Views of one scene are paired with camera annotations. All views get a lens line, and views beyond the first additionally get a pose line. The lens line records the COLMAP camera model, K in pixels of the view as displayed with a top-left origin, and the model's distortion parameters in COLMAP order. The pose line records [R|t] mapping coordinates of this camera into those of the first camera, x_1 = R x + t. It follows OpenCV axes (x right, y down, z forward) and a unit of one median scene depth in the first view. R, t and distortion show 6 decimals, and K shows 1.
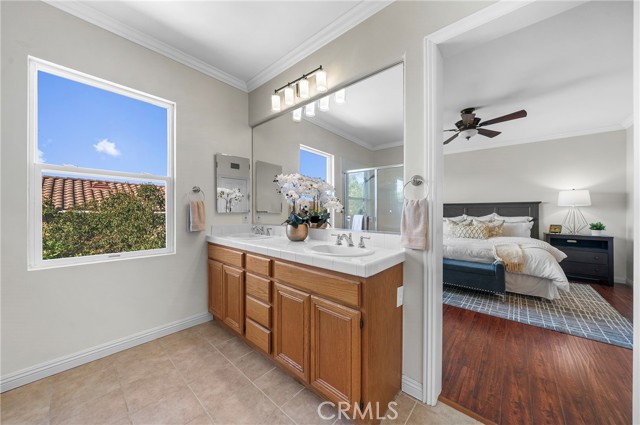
lens RADIAL K [[219.4, 0, 321.3], [0, 219.4, 211.0], [0, 0, 1]] dist [-0.001858, -0.000140]
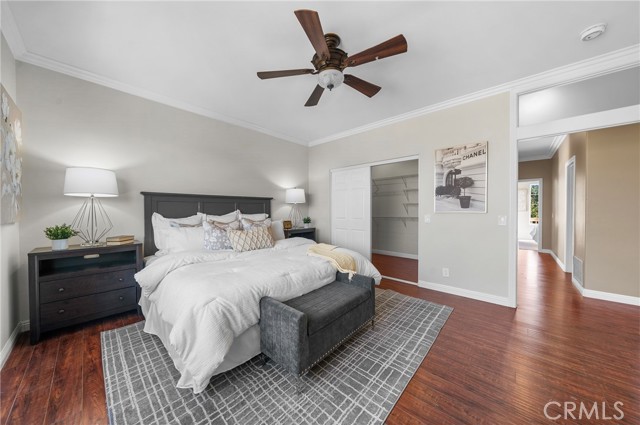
lens RADIAL K [[219.4, 0, 321.3], [0, 219.4, 211.0], [0, 0, 1]] dist [-0.001858, -0.000140]
pose [[0.019360, -0.011655, 0.999745, 0.053822], [-0.002985, 0.999927, 0.011715, 0.004500], [-0.999808, -0.003211, 0.019324, 0.860971]]
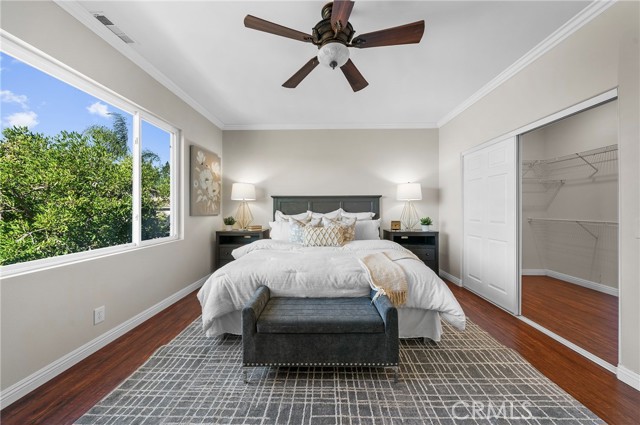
lens RADIAL K [[219.5, 0, 319.4], [0, 219.5, 208.9], [0, 0, 1]] dist [-0.001931, -0.000132]
pose [[0.770518, -0.006464, 0.637385, 0.268619], [0.002281, 0.999970, 0.007385, 0.006112], [-0.637414, -0.004236, 0.770510, 0.530572]]
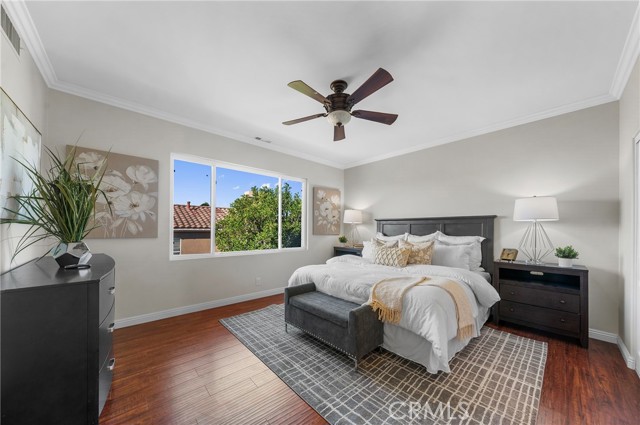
lens RADIAL K [[222.8, 0, 319.0], [0, 222.8, 226.4], [0, 0, 1]] dist [-0.002180, -0.000153]
pose [[0.992469, 0.000838, -0.122490, 0.591555], [-0.001254, 0.999994, -0.003326, -0.003937], [0.122487, 0.003454, 0.992464, 0.248143]]
